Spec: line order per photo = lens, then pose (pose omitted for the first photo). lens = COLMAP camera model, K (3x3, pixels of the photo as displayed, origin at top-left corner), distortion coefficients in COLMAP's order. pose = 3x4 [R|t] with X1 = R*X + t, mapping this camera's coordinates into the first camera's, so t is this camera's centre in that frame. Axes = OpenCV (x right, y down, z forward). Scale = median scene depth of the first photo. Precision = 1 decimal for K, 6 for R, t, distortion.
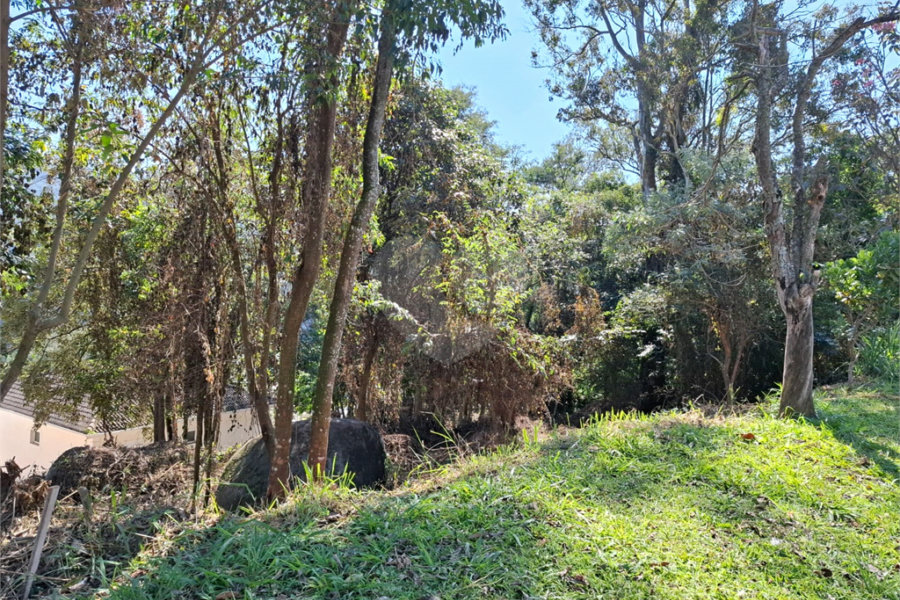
lens RADIAL K [[629.8, 0, 456.1], [0, 629.8, 287.0], [0, 0, 1]] dist [0.109167, -0.125751]
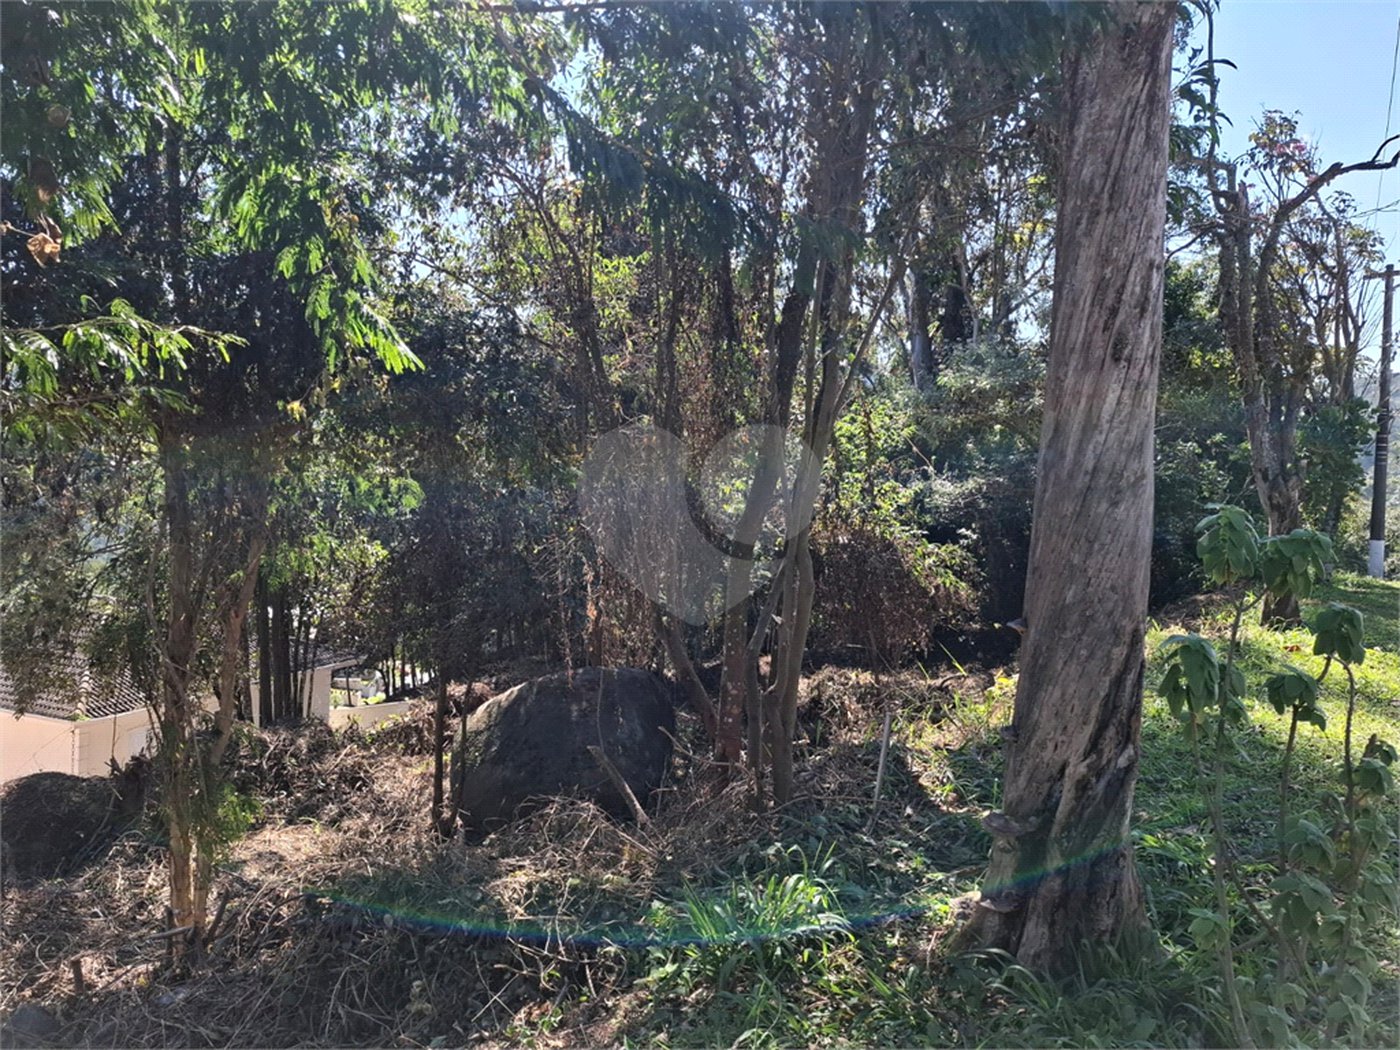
lens RADIAL K [[980.1, 0, 716.5], [0, 980.1, 508.3], [0, 0, 1]] dist [0.123028, -0.132504]
pose [[0.981946, -0.021111, 0.187980, -0.288333], [0.013065, 0.998949, 0.043942, -0.019049], [-0.188710, -0.040693, 0.981189, -0.107962]]
